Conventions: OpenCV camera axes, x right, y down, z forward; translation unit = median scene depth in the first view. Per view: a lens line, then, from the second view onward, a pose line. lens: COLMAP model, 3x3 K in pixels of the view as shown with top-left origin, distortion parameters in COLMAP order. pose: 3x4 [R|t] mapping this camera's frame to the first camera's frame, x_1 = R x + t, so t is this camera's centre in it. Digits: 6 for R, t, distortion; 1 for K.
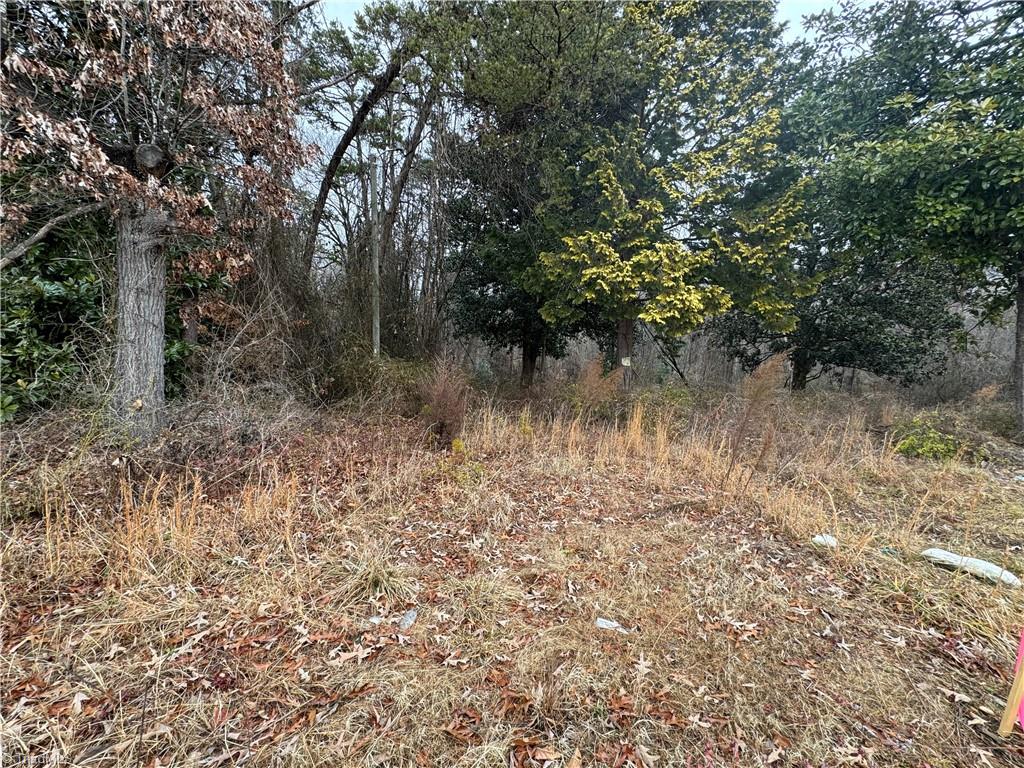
lens RADIAL K [[407.2, 0, 512.2], [0, 407.2, 381.6], [0, 0, 1]] dist [-0.001819, 0.000437]
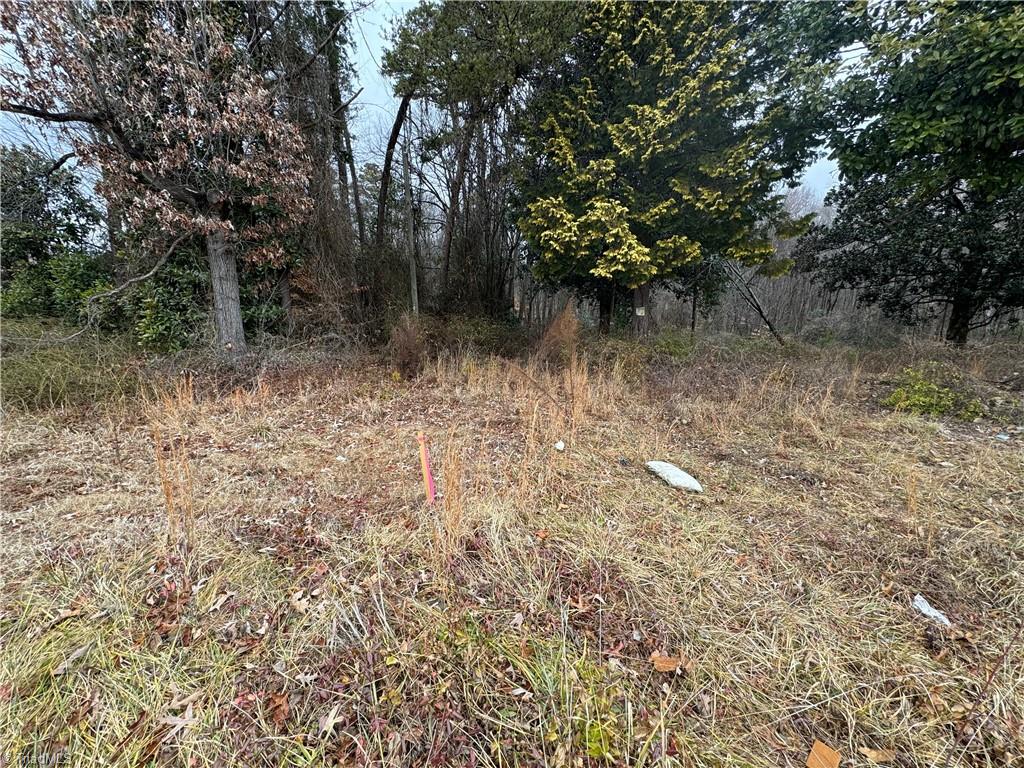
lens RADIAL K [[407.2, 0, 512.2], [0, 407.2, 381.6], [0, 0, 1]] dist [-0.001819, 0.000437]
pose [[0.945195, 0.031867, -0.324948, 0.494738], [0.006401, 0.993226, 0.116023, 0.008054], [0.326444, -0.111744, 0.938588, -0.148699]]
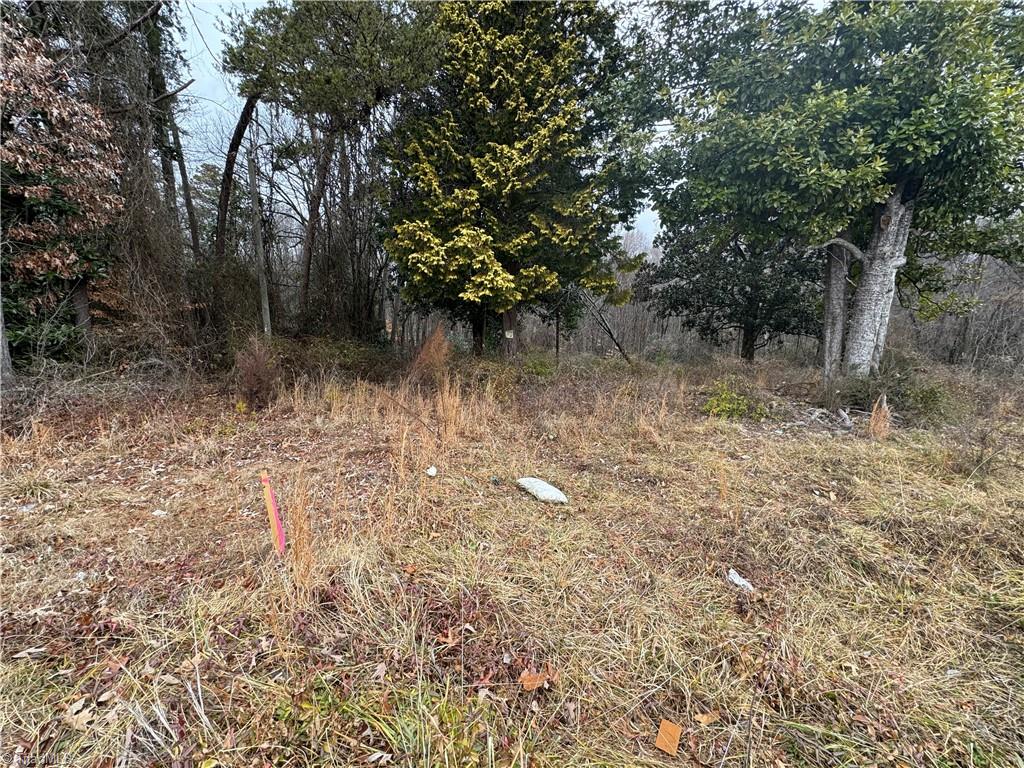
lens RADIAL K [[407.2, 0, 512.4], [0, 407.2, 381.5], [0, 0, 1]] dist [-0.001819, 0.000437]
pose [[0.999390, -0.014479, -0.031775, 0.505782], [0.016574, 0.997636, 0.066687, 0.005881], [0.030734, -0.067173, 0.997268, -0.143881]]
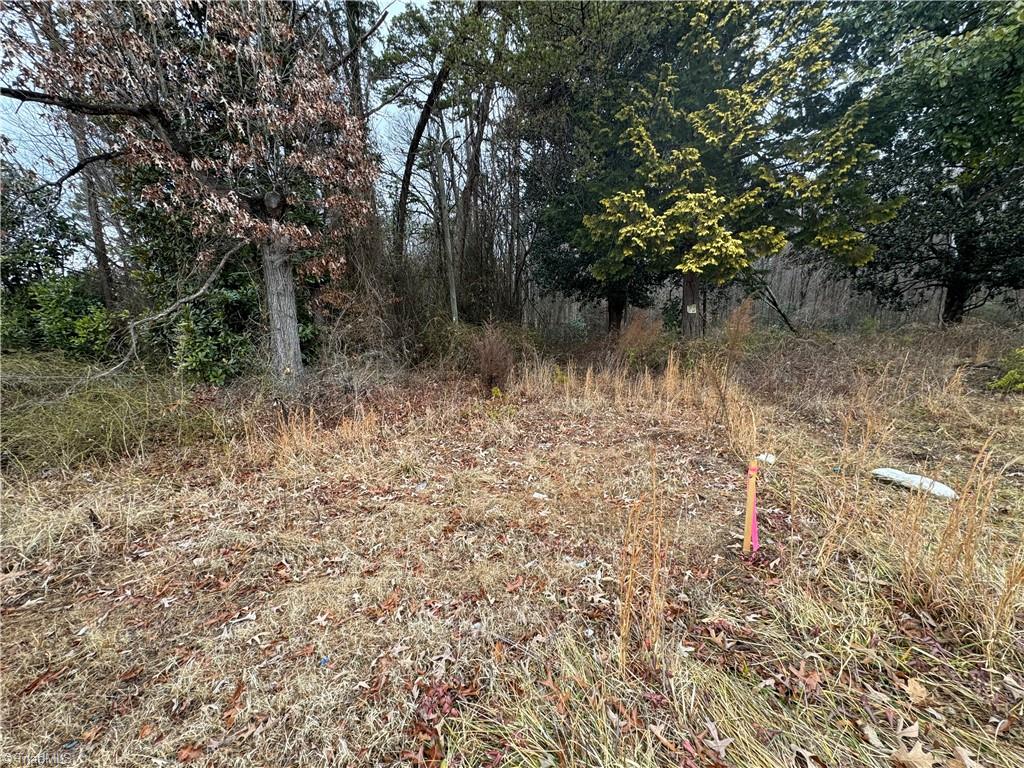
lens RADIAL K [[407.2, 0, 512.1], [0, 407.2, 381.7], [0, 0, 1]] dist [-0.001819, 0.000437]
pose [[0.964129, -0.036138, -0.262962, 0.173669], [0.064264, 0.992995, 0.099153, -0.000103], [0.257537, -0.112495, 0.959698, -0.147650]]
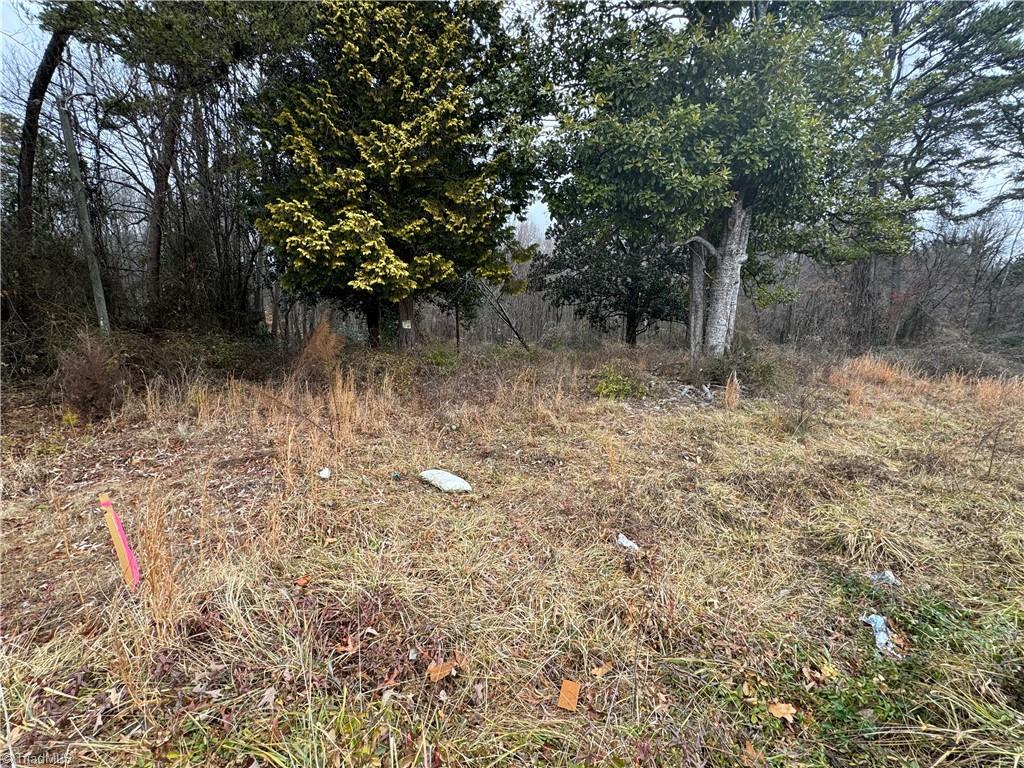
lens RADIAL K [[407.2, 0, 512.5], [0, 407.2, 381.5], [0, 0, 1]] dist [-0.001819, 0.000437]
pose [[0.977214, -0.061746, 0.203079, 0.511791], [0.042338, 0.994230, 0.098563, 0.006700], [-0.207993, -0.087719, 0.974189, -0.143561]]
